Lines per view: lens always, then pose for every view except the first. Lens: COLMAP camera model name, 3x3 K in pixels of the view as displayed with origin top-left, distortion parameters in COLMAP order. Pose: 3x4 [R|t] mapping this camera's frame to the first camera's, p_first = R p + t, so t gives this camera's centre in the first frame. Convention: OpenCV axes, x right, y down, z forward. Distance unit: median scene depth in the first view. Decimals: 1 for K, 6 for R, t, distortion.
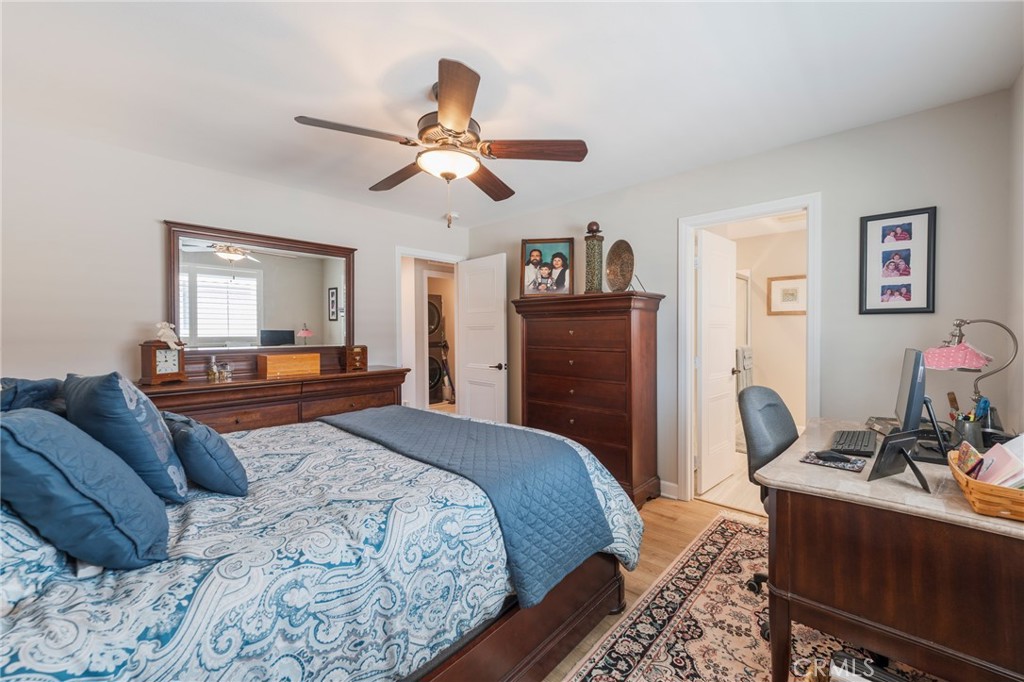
lens RADIAL K [[412.2, 0, 510.4], [0, 412.2, 338.0], [0, 0, 1]] dist [-0.000255, -0.000274]
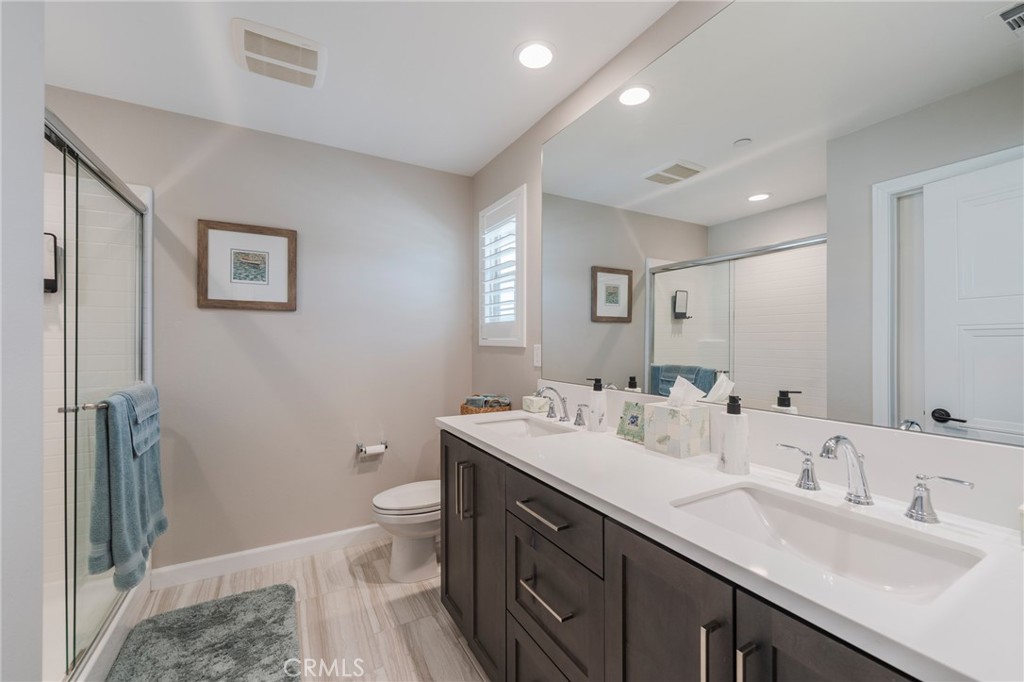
lens RADIAL K [[412.2, 0, 510.4], [0, 412.2, 338.0], [0, 0, 1]] dist [-0.000255, -0.000274]
pose [[0.299724, 0.009937, 0.953974, 0.320861], [0.013921, 0.999794, -0.014788, -0.013336], [-0.953924, 0.017712, 0.299524, 0.574963]]
